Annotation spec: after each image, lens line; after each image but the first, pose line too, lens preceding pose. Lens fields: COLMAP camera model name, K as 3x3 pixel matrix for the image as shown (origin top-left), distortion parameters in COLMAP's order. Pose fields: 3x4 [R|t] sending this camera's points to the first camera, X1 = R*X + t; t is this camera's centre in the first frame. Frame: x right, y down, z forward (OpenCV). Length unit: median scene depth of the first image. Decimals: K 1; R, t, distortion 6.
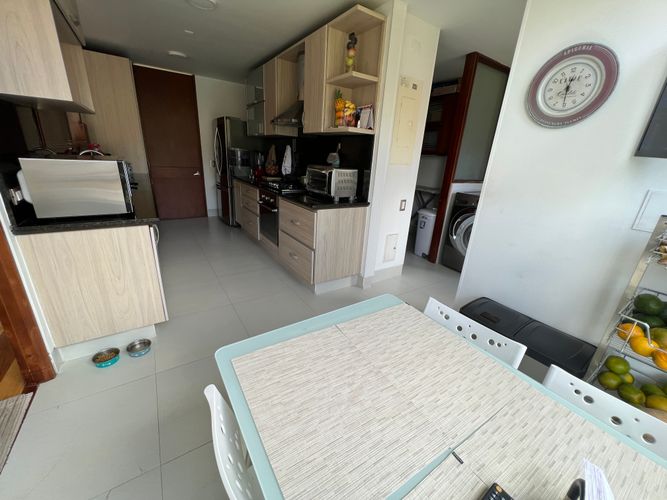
lens RADIAL K [[268.0, 0, 332.0], [0, 268.0, 249.2], [0, 0, 1]] dist [-0.000435, -0.000375]
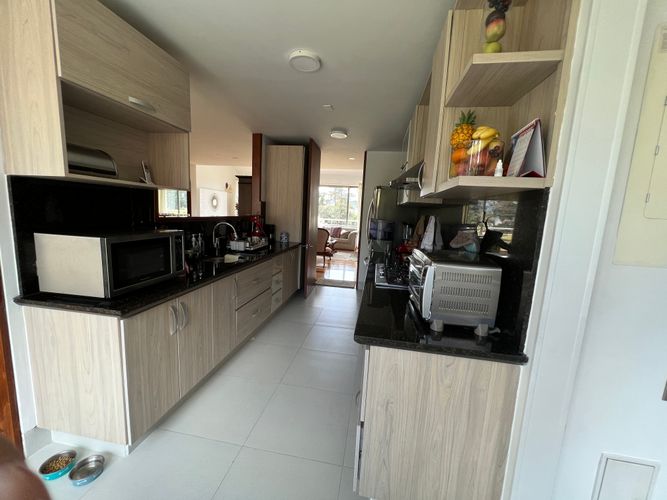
lens RADIAL K [[268.0, 0, 332.0], [0, 268.0, 249.2], [0, 0, 1]] dist [-0.000435, -0.000375]
pose [[0.733481, 0.069236, -0.676175, 0.194665], [-0.231443, 0.960793, -0.152678, -0.210083], [0.639093, 0.268482, 0.720748, 0.541669]]
